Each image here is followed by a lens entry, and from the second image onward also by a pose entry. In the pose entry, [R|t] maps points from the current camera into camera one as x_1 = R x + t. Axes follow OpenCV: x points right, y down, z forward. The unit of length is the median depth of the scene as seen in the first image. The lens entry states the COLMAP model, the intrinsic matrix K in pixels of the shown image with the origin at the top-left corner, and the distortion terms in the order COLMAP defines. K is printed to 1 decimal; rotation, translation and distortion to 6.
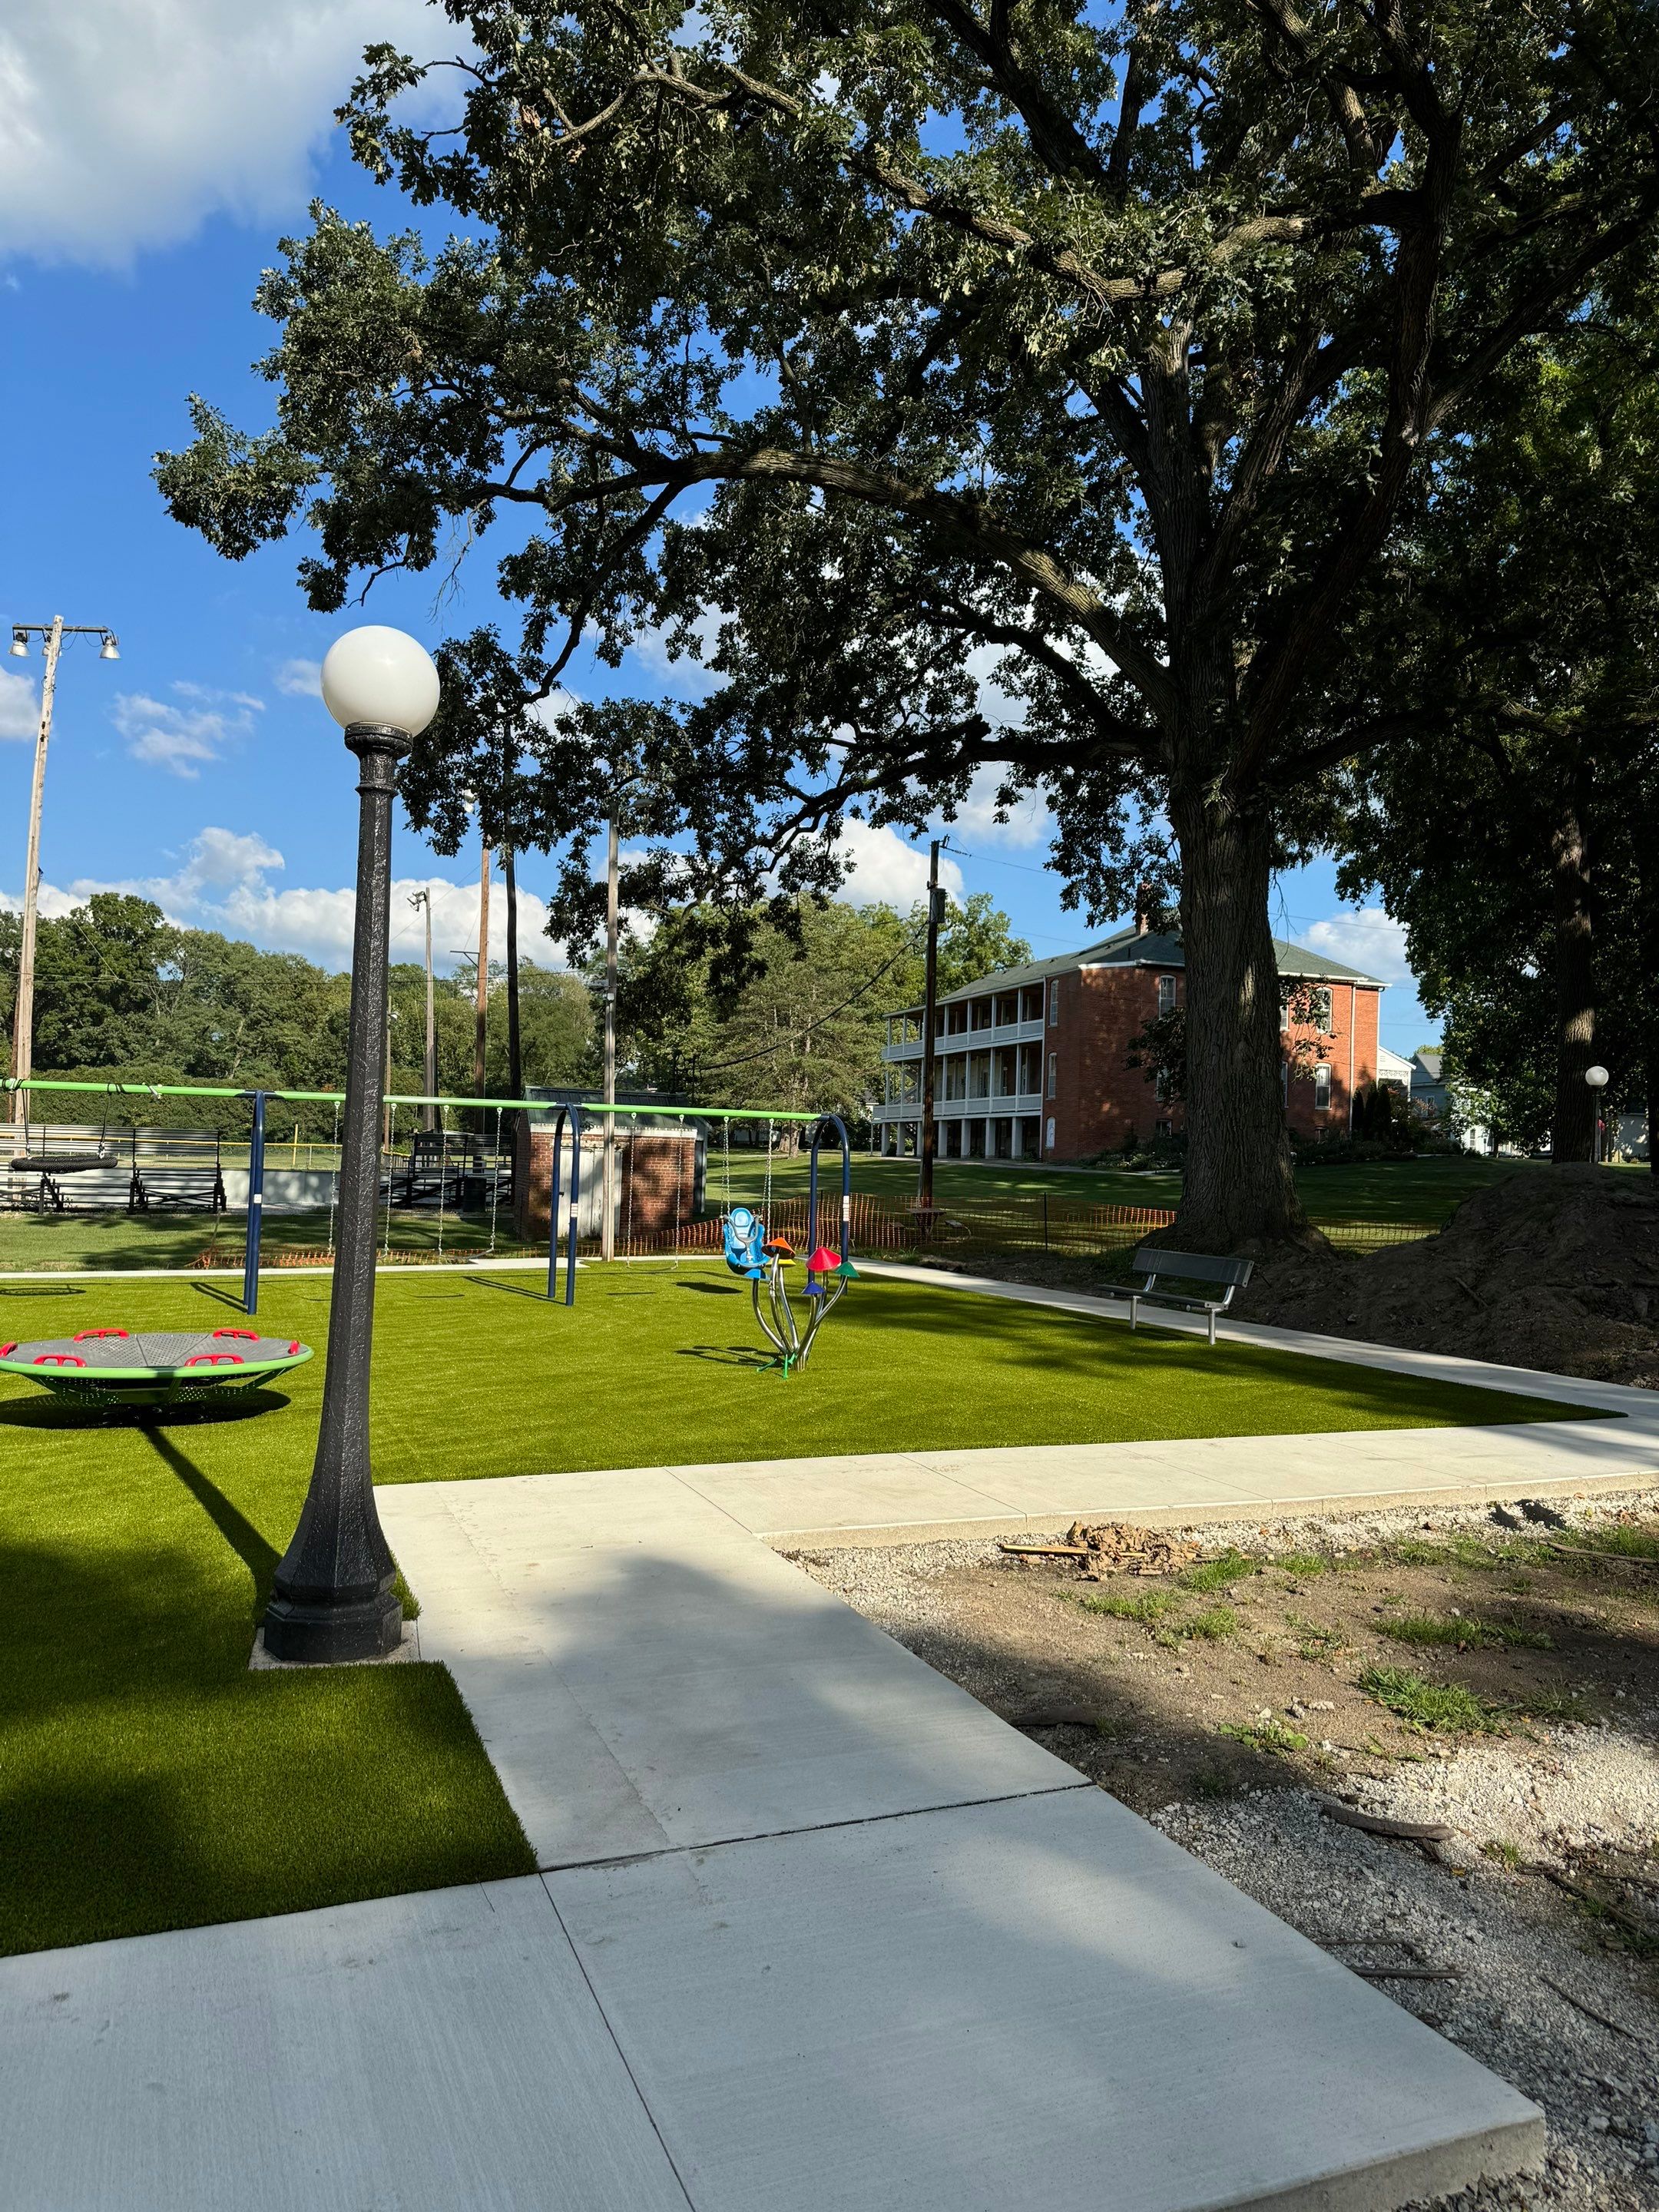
lens RADIAL K [[1570.5, 0, 853.0], [0, 1570.5, 1122.0], [0, 0, 1]] dist [0.053507, -0.073905]
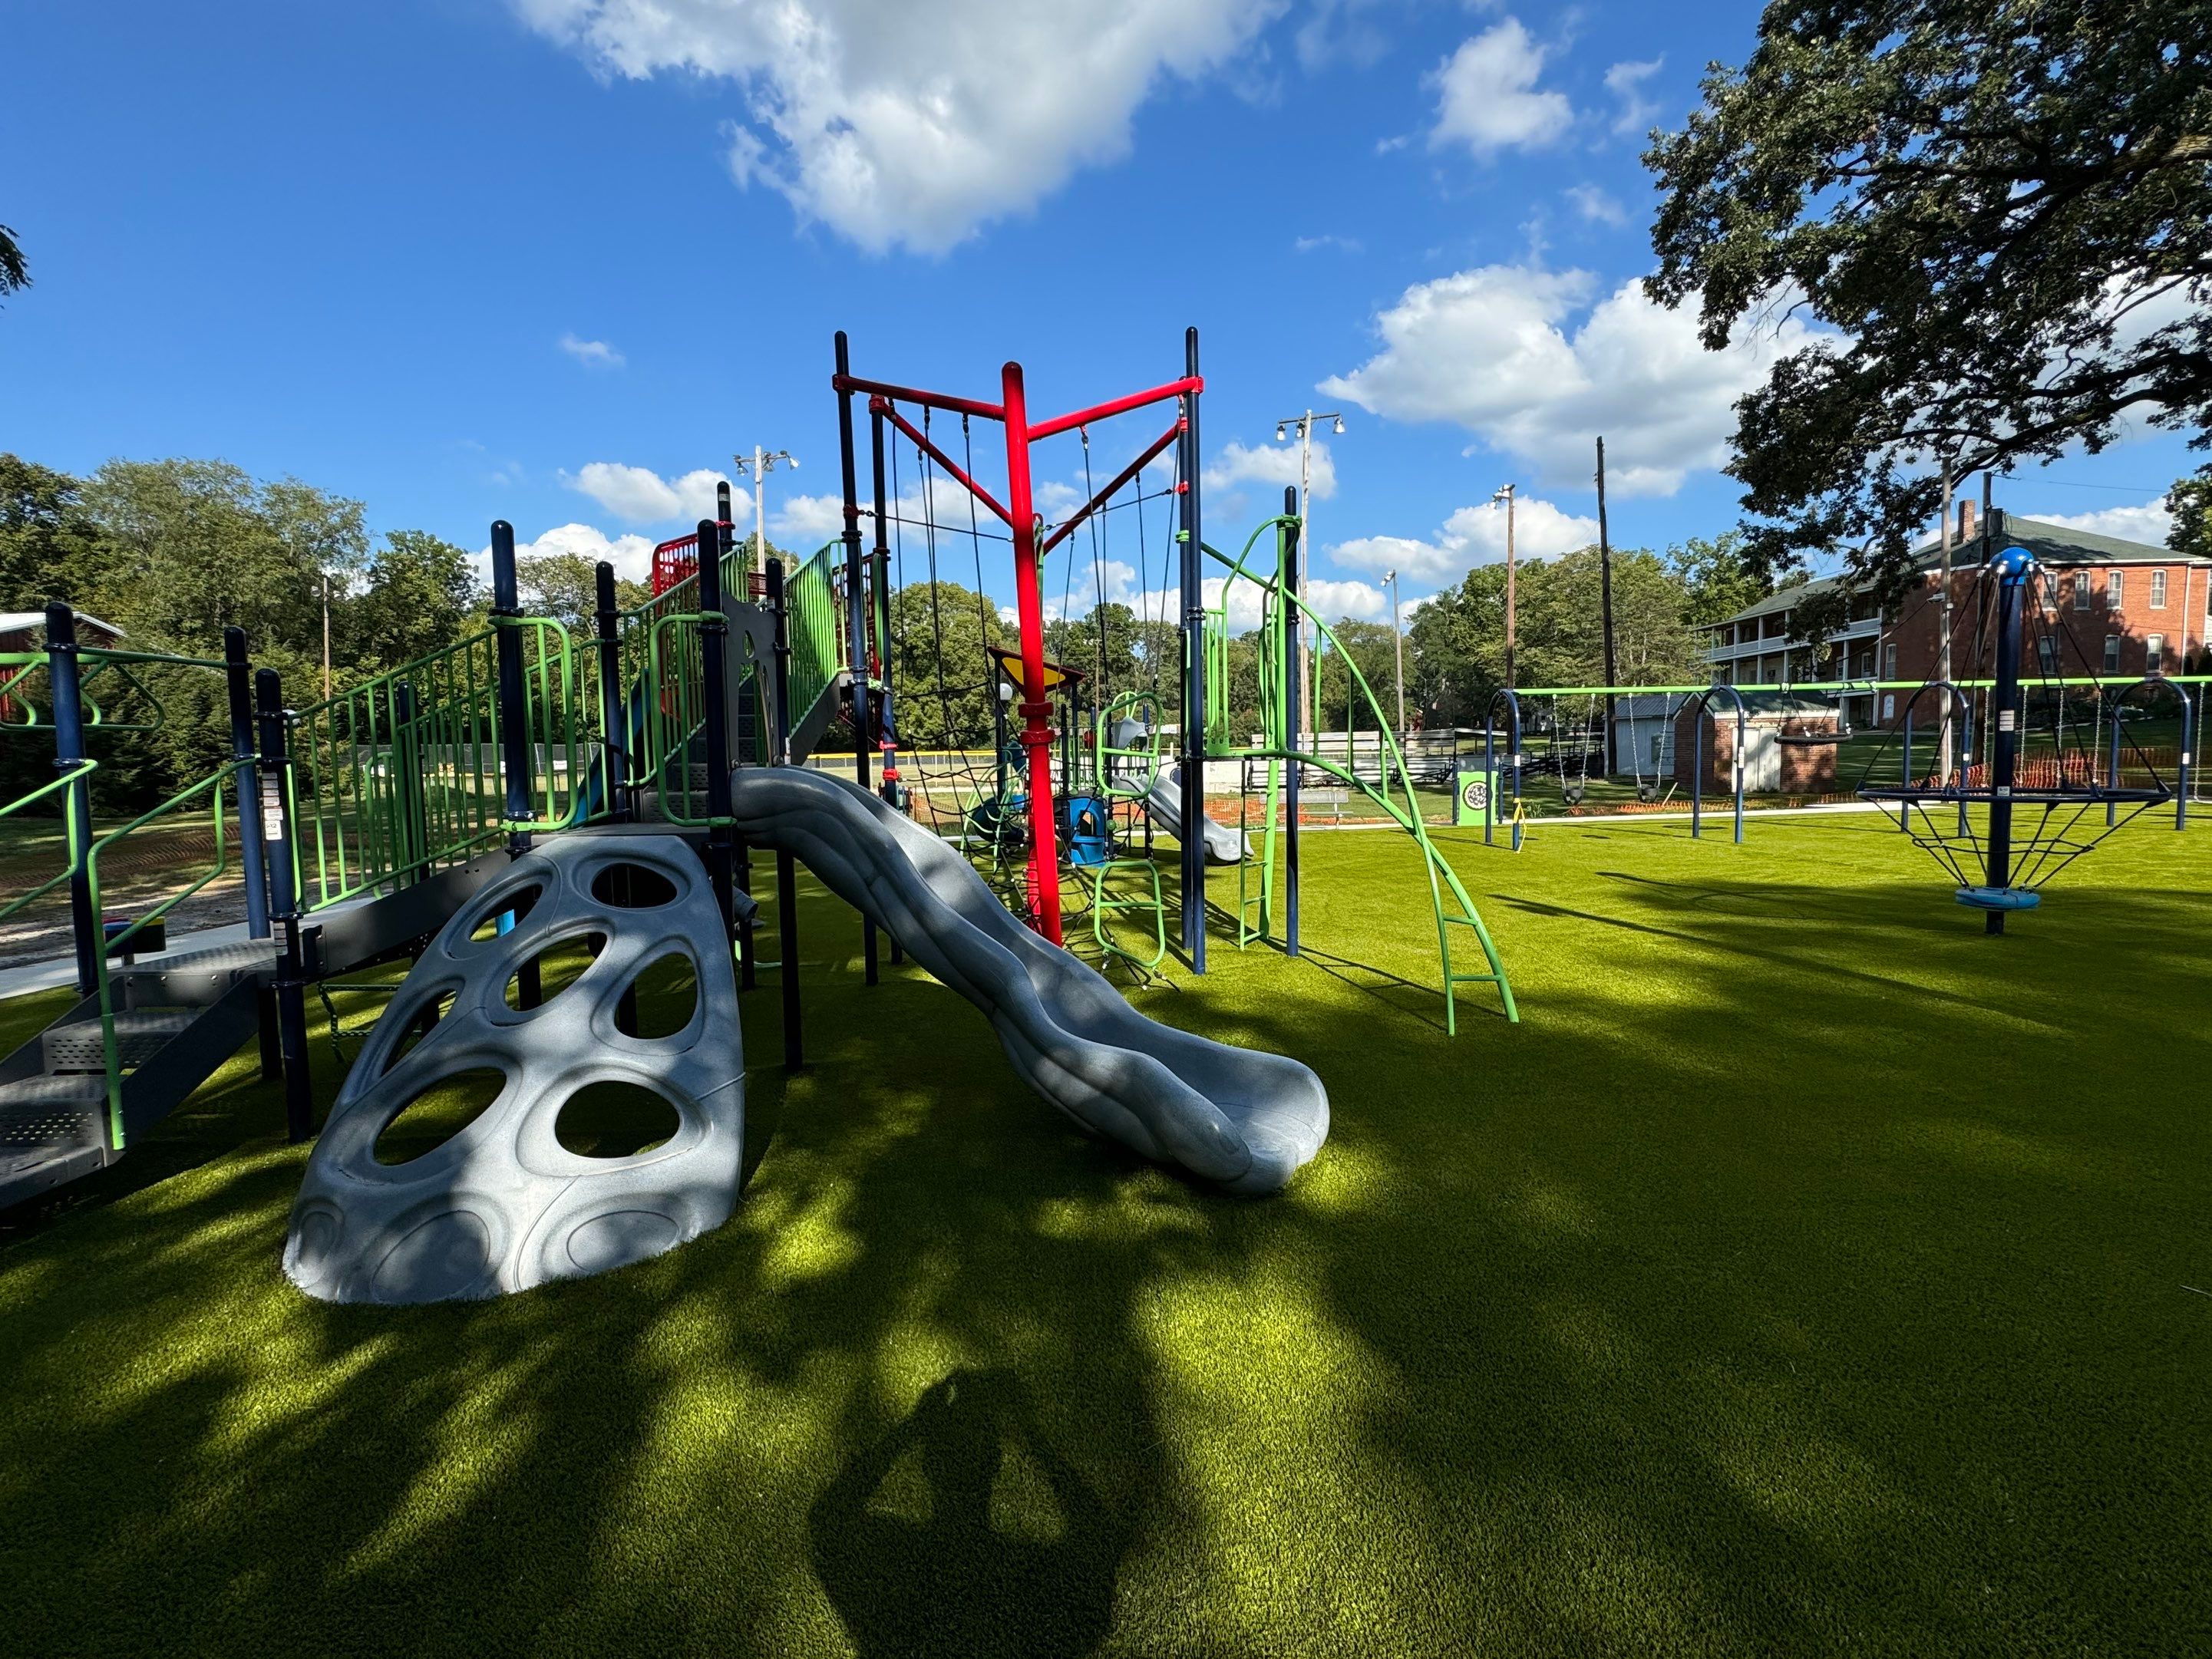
lens RADIAL K [[1018.9, 0, 1083.8], [0, 1018.9, 828.0], [0, 0, 1]] dist [0.001666, -0.001747]
pose [[0.924520, -0.020346, -0.380589, -0.466155], [0.056623, 0.994825, 0.084365, -0.006618], [0.376903, -0.099547, 0.920888, -0.081669]]
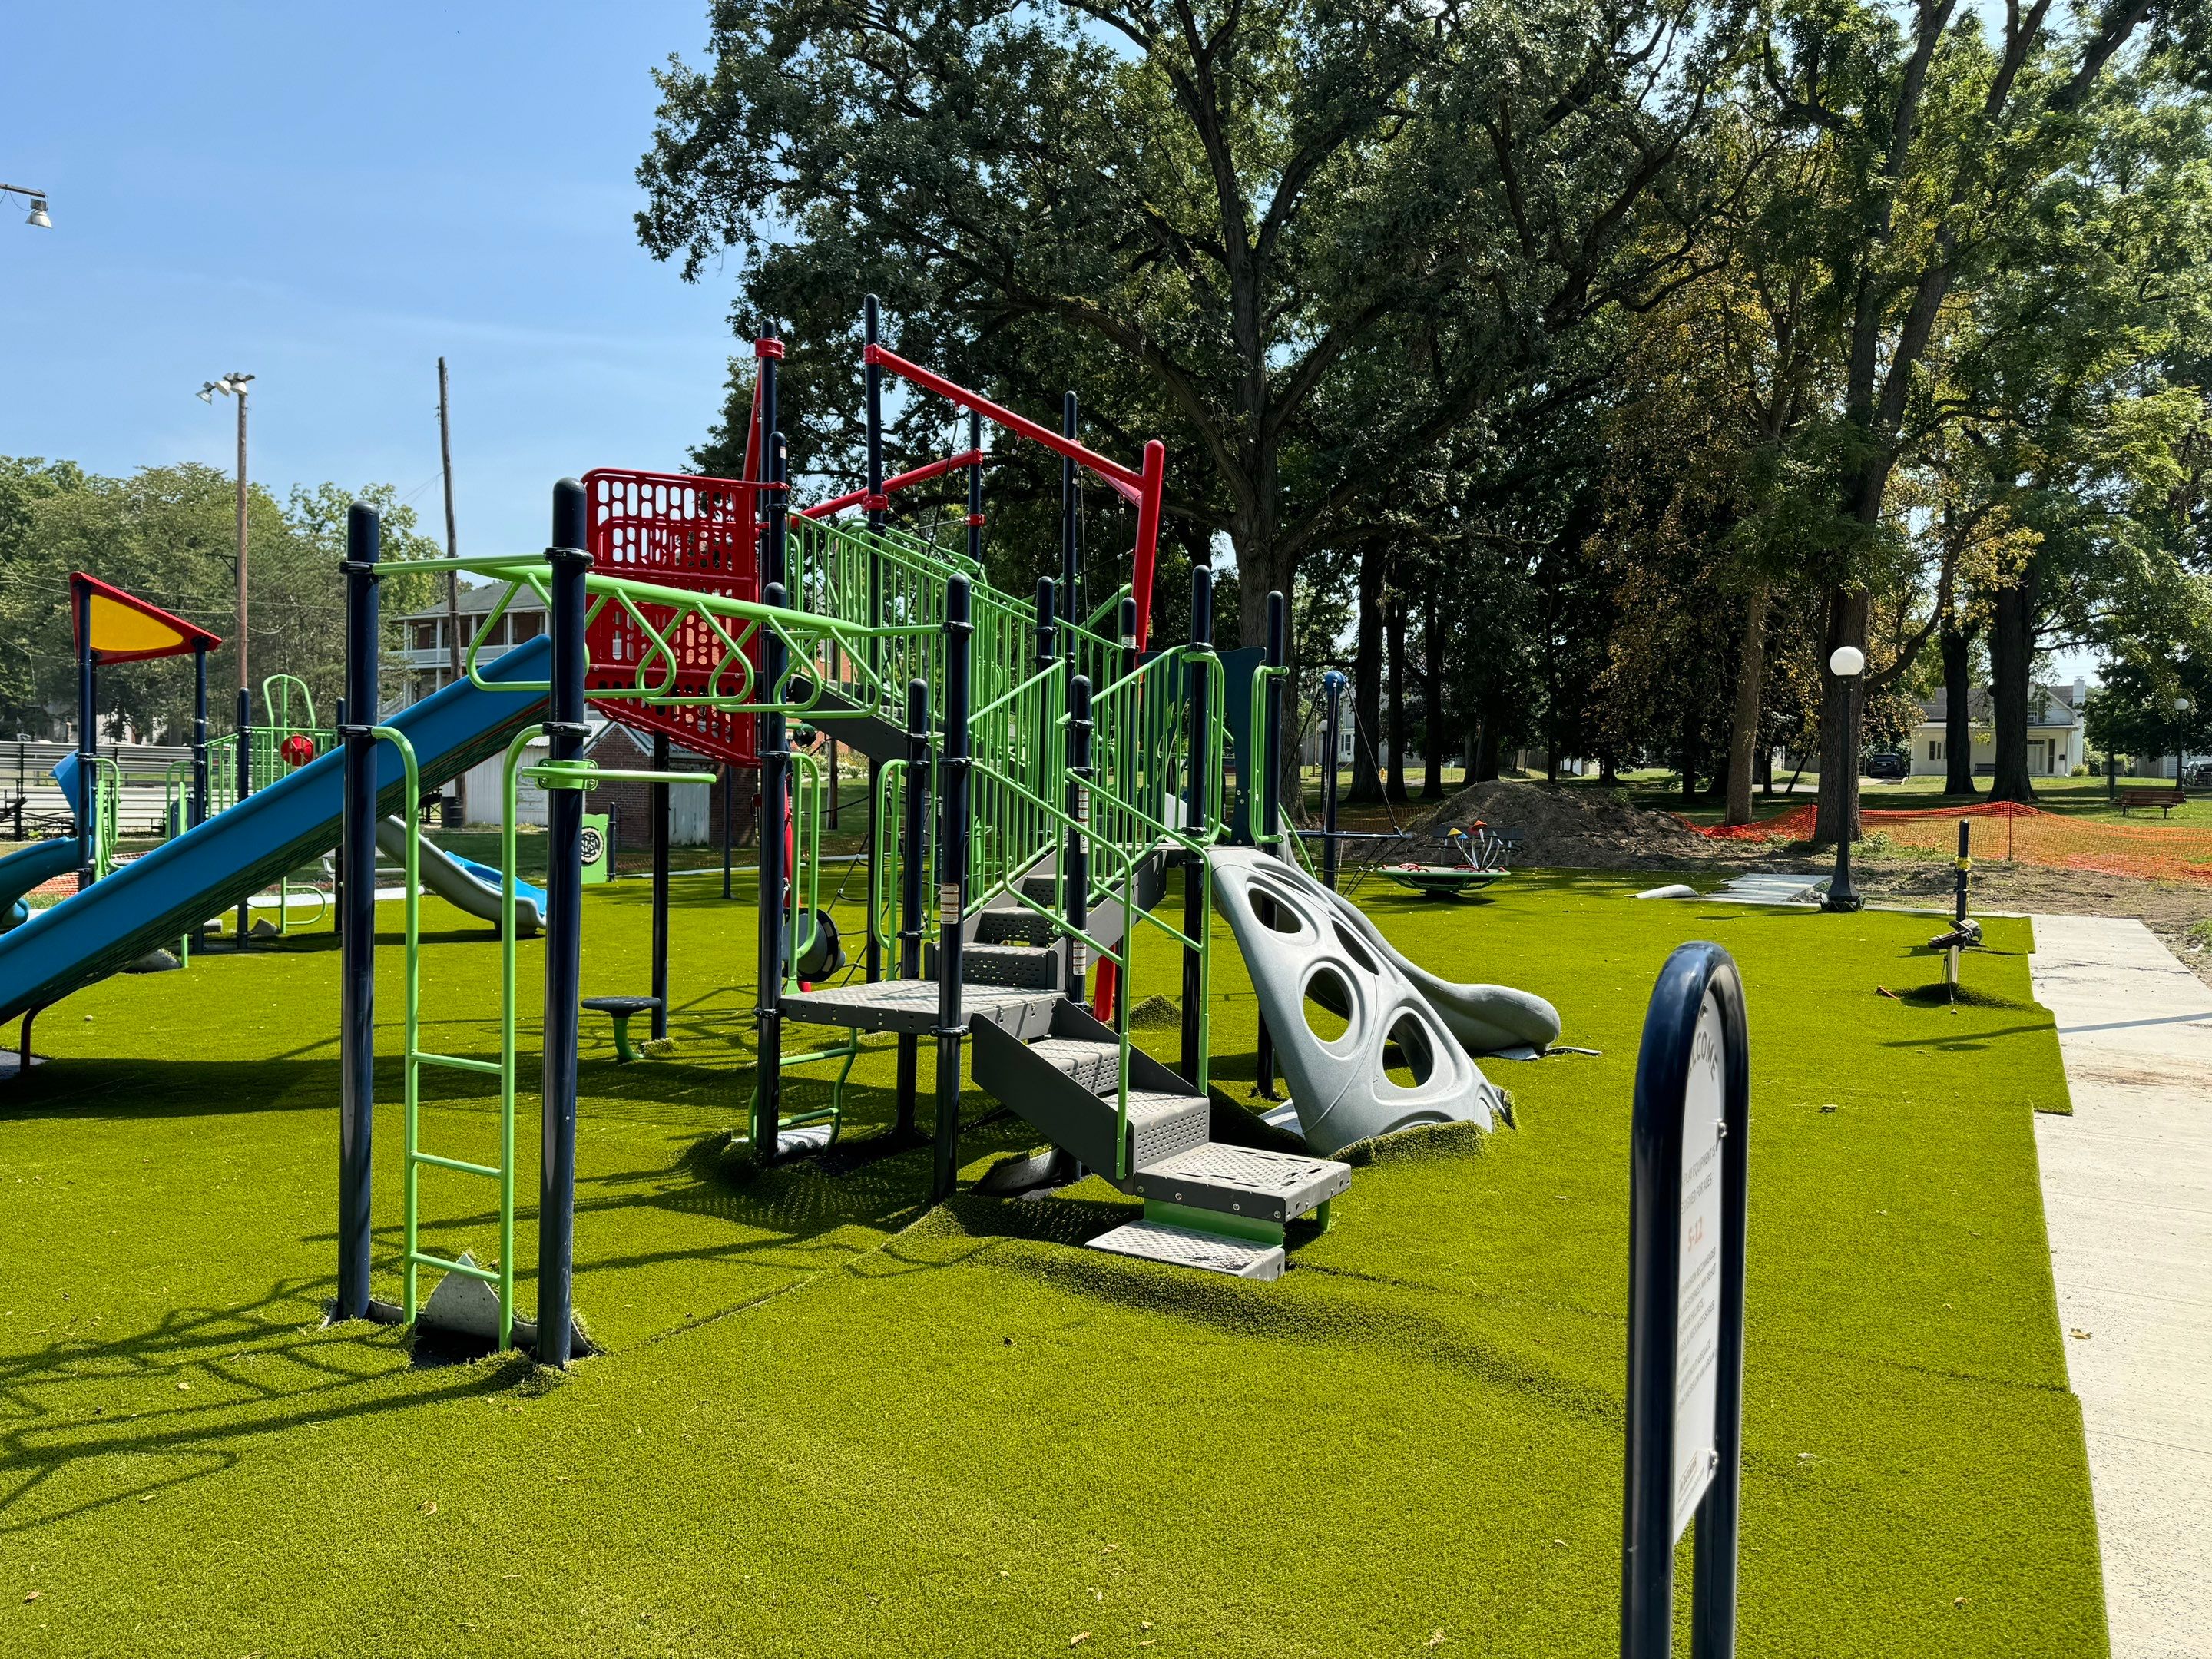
lens RADIAL K [[1570.5, 0, 1114.5], [0, 1570.5, 837.5], [0, 0, 1]] dist [0.053507, -0.073905]
pose [[0.782744, -0.027586, 0.621732, -0.796909], [-0.015517, 0.997842, 0.063809, -0.015348], [-0.622150, -0.059593, 0.780627, -0.149755]]
